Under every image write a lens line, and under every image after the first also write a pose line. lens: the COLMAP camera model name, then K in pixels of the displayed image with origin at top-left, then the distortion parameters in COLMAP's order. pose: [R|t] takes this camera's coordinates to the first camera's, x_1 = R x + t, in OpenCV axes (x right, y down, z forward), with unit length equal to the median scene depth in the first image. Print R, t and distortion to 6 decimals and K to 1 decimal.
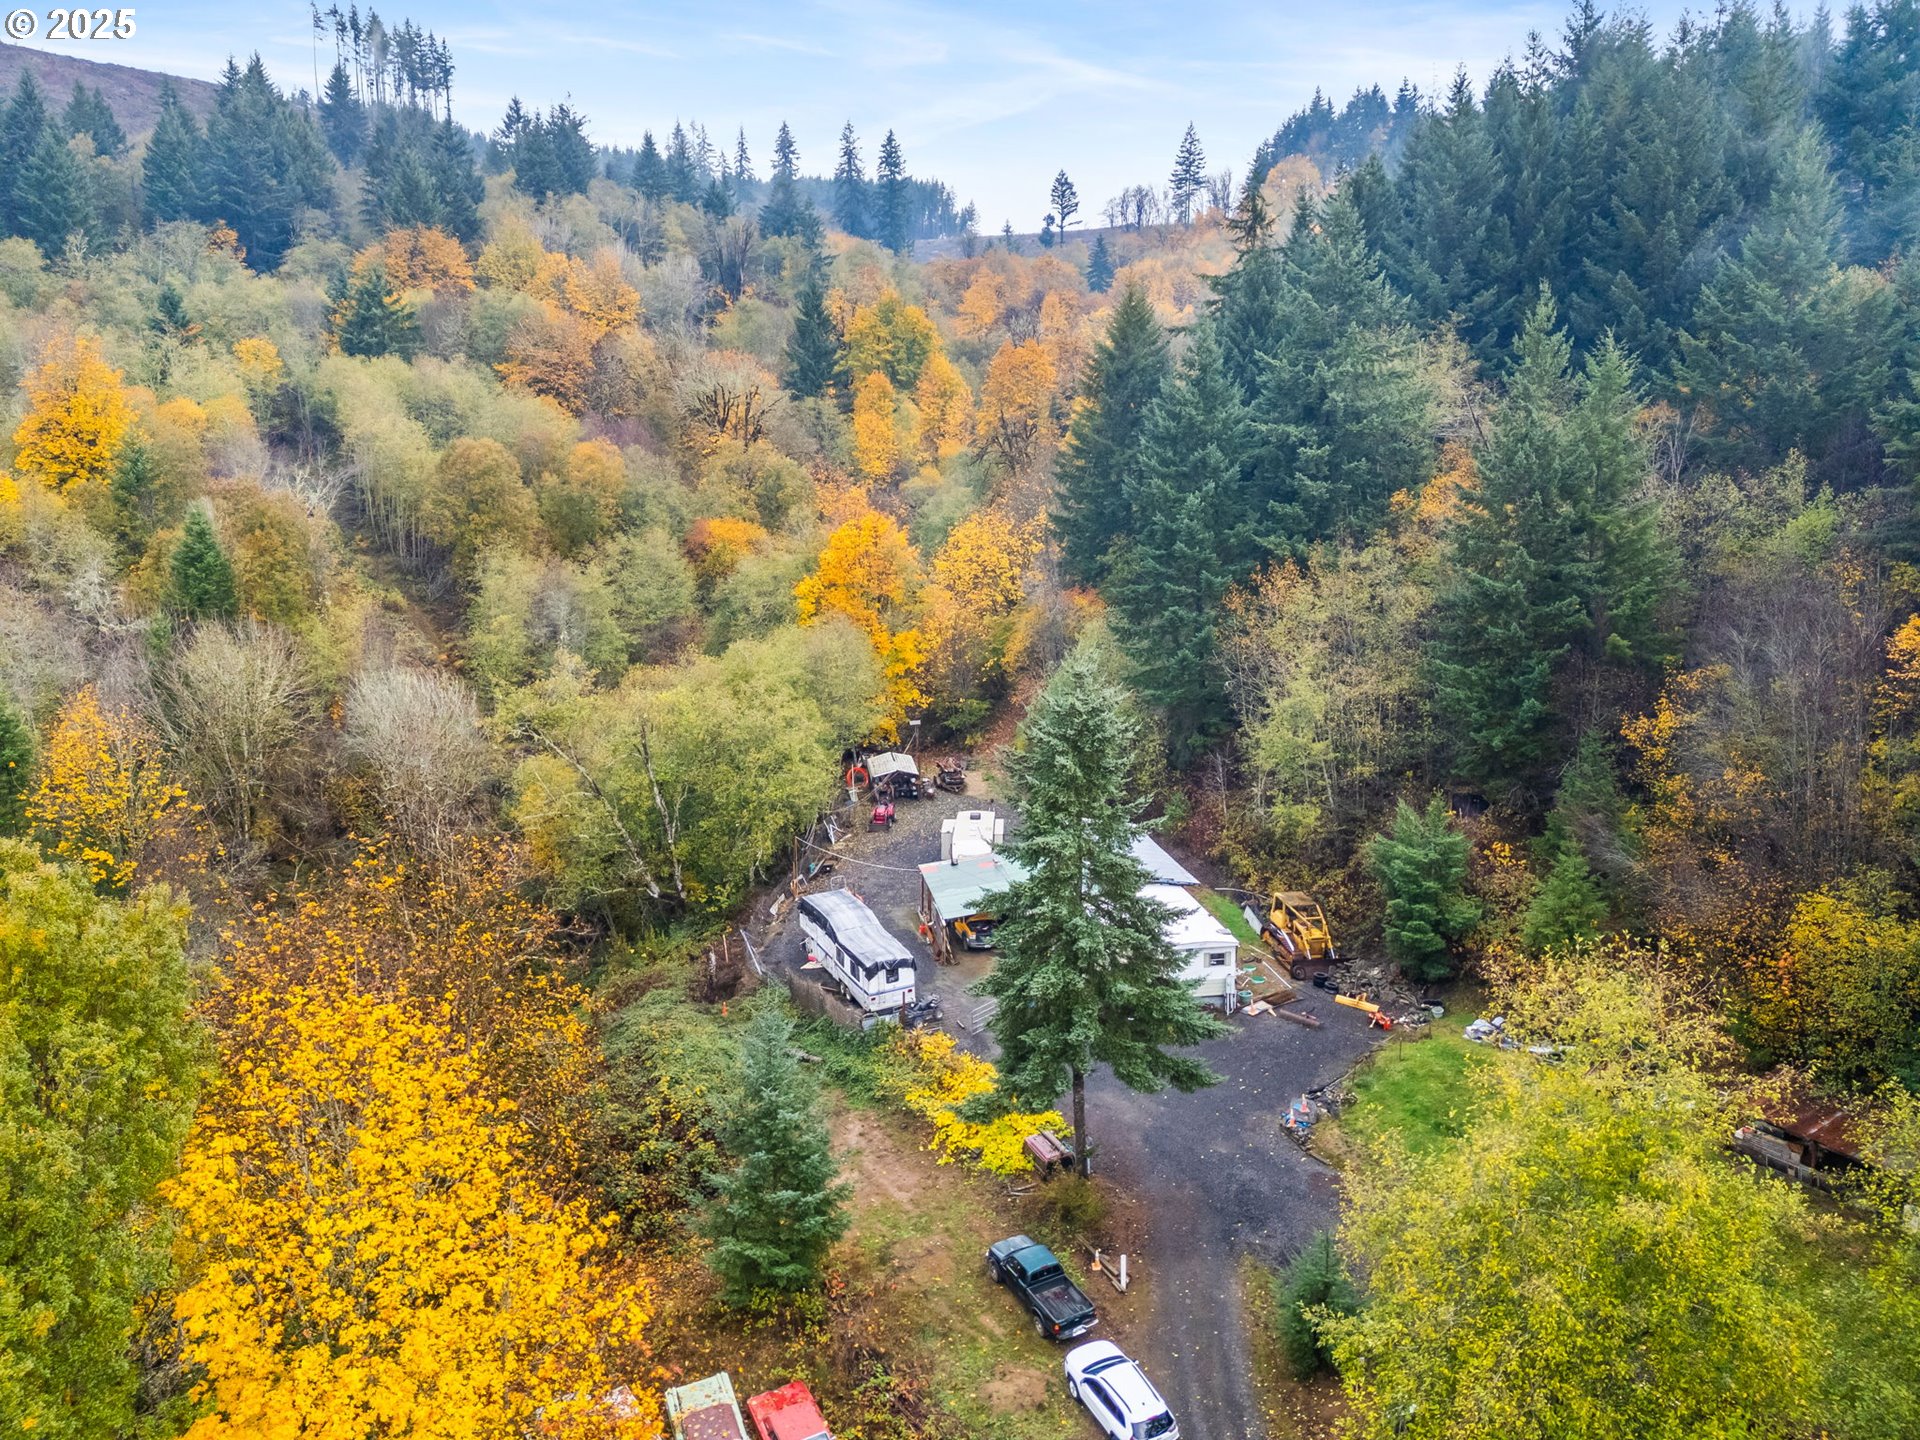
lens RADIAL K [[1410.8, 0, 971.2], [0, 1410.8, 715.5], [0, 0, 1]] dist [0.102460, -0.112930]
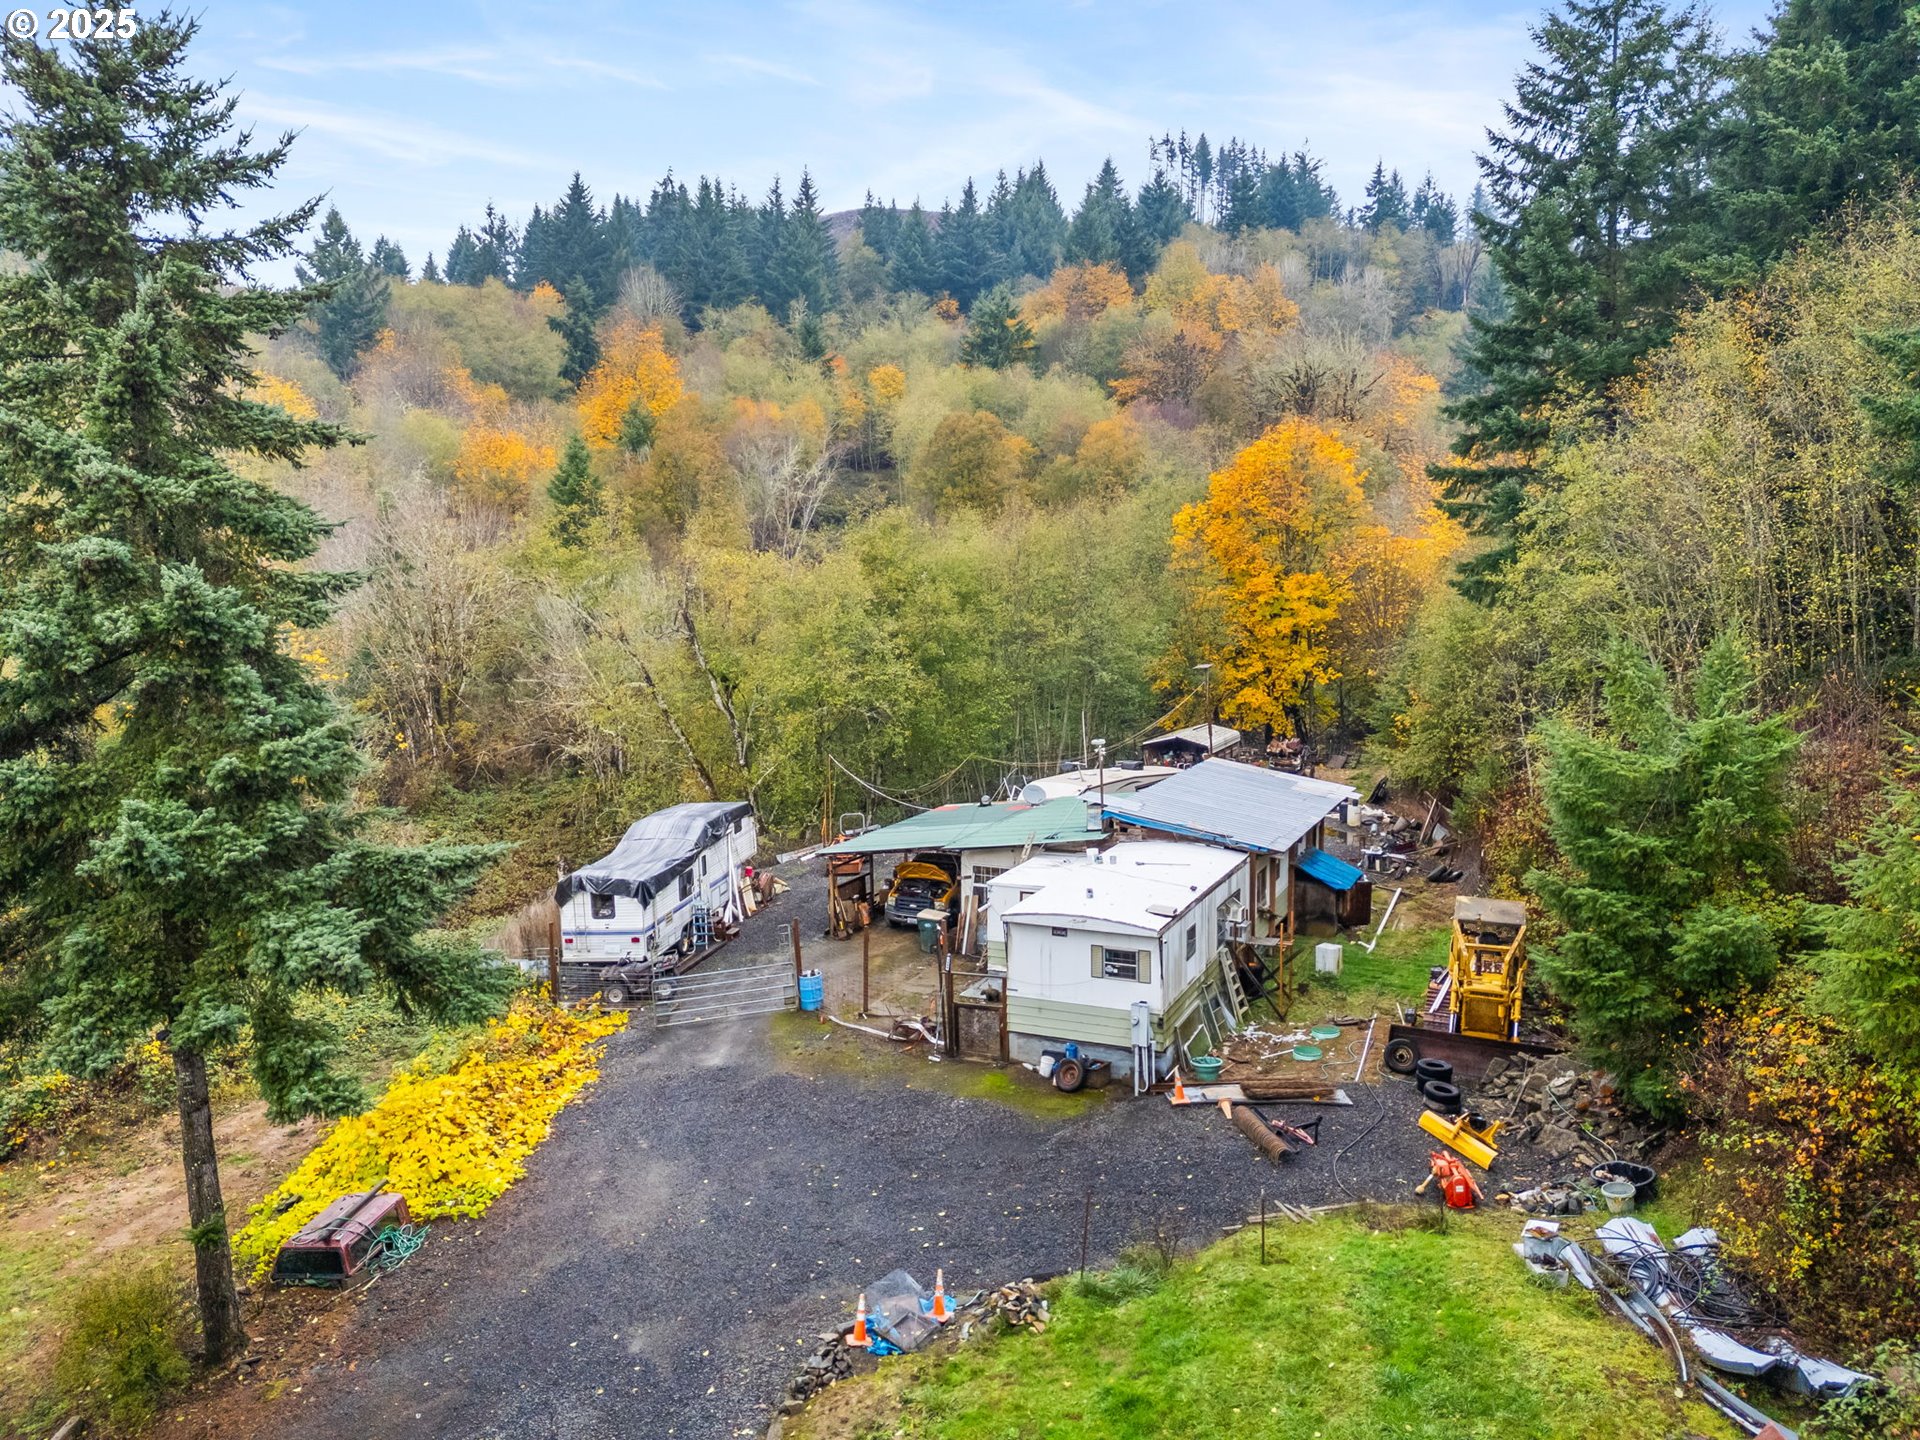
lens RADIAL K [[1410.8, 0, 971.2], [0, 1410.8, 715.5], [0, 0, 1]] dist [0.102460, -0.112930]
pose [[0.830195, 0.053525, -0.554897, 0.127226], [-0.104575, 0.992663, -0.060706, 0.041984], [0.547576, 0.108426, 0.829701, 0.197545]]
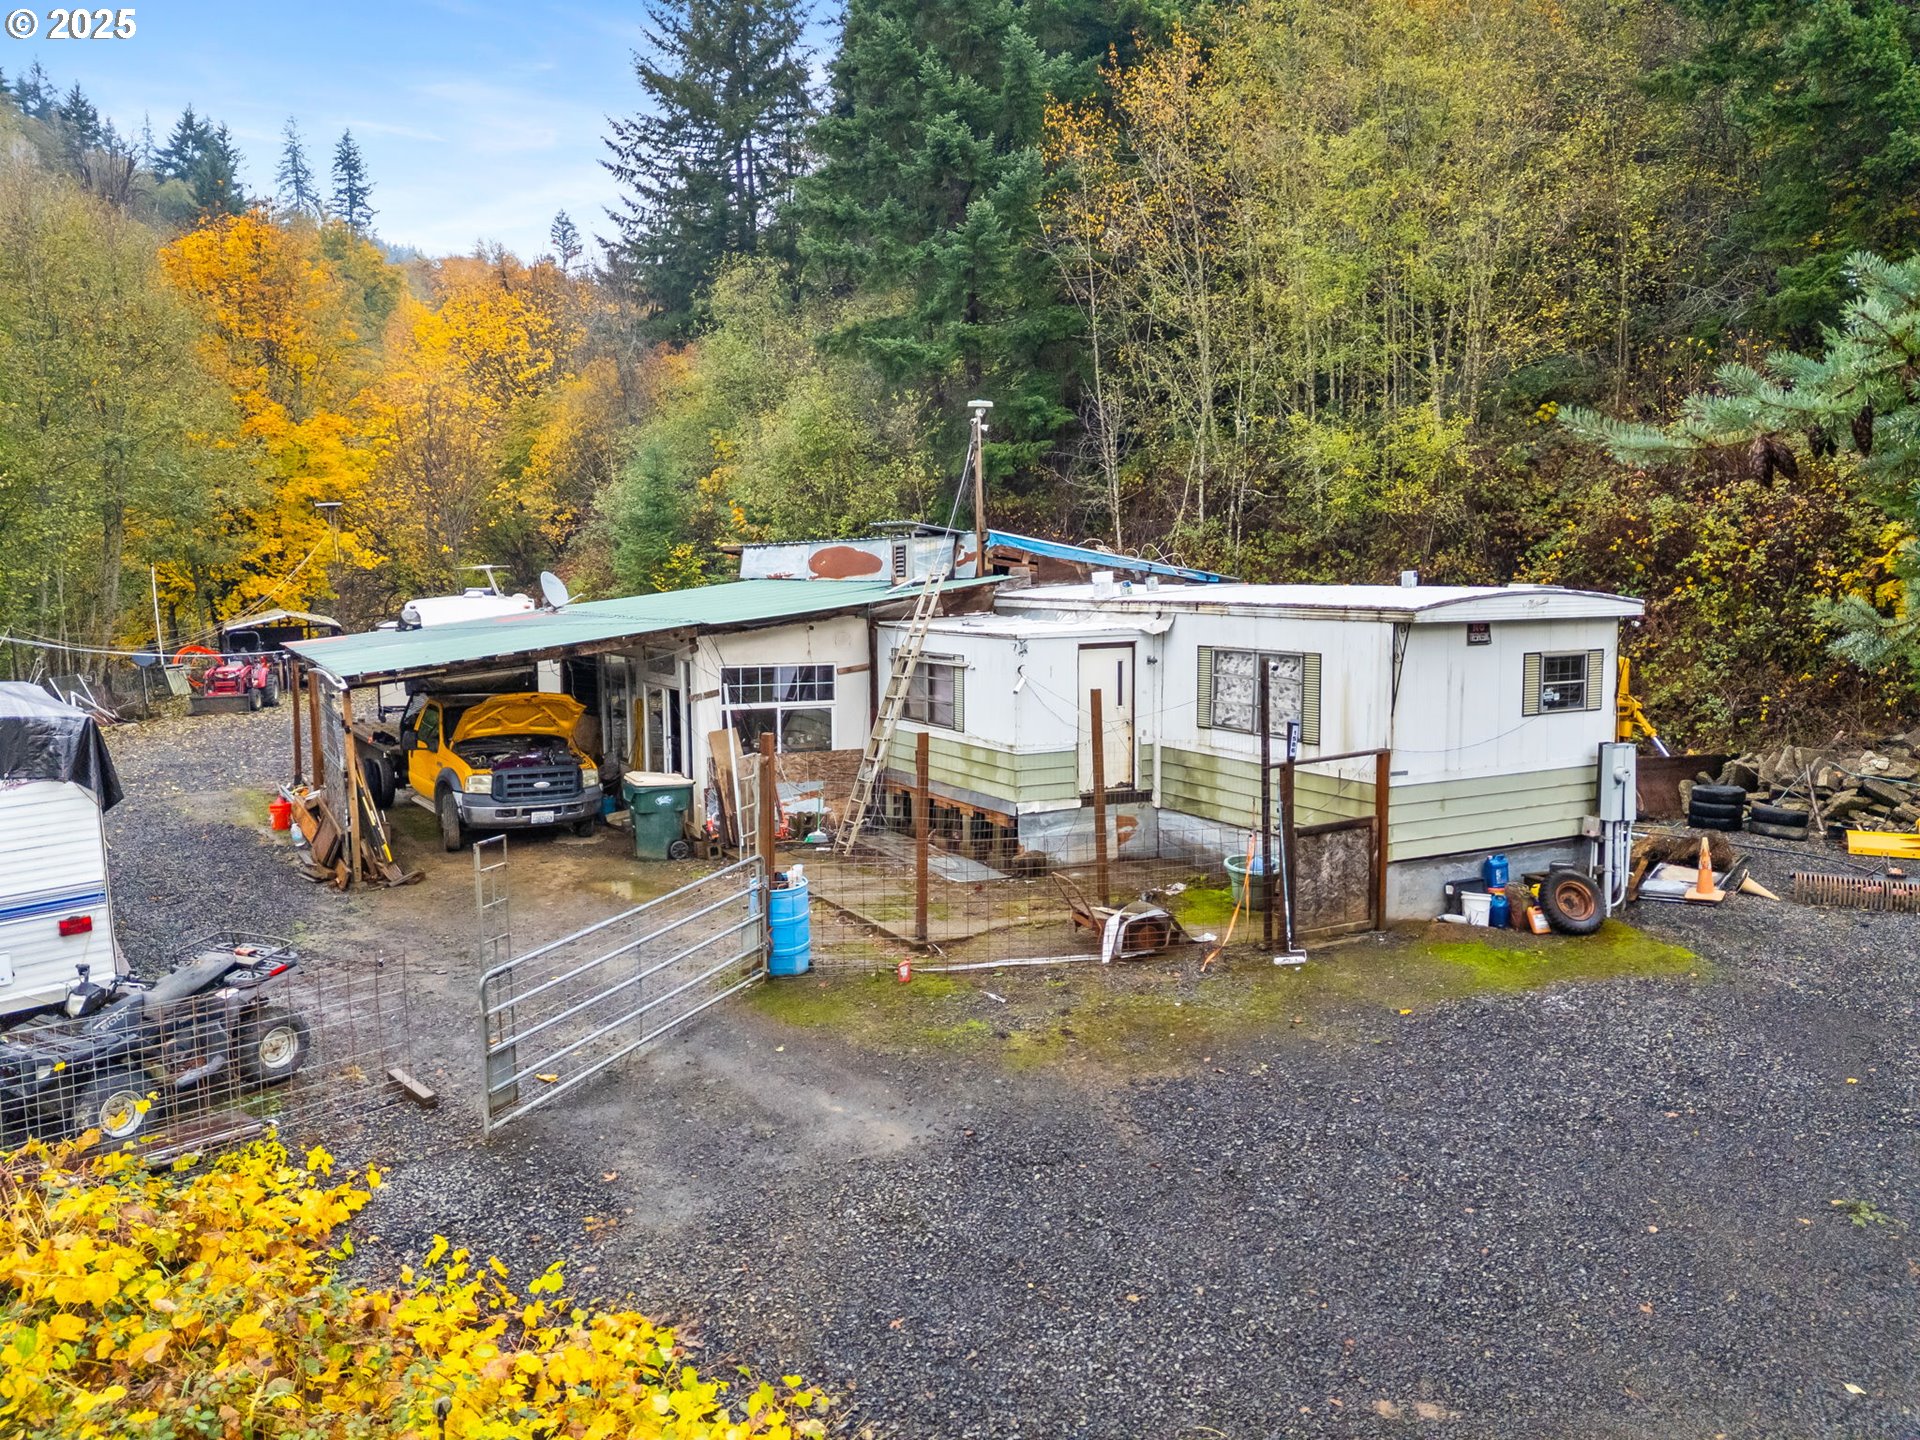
lens RADIAL K [[1410.8, 0, 971.2], [0, 1410.8, 715.5], [0, 0, 1]] dist [0.102460, -0.112930]
pose [[0.943864, -0.034666, 0.328510, 0.000281], [0.066997, 0.993899, -0.087611, 0.064126], [-0.323468, 0.104702, 0.940428, 0.269923]]
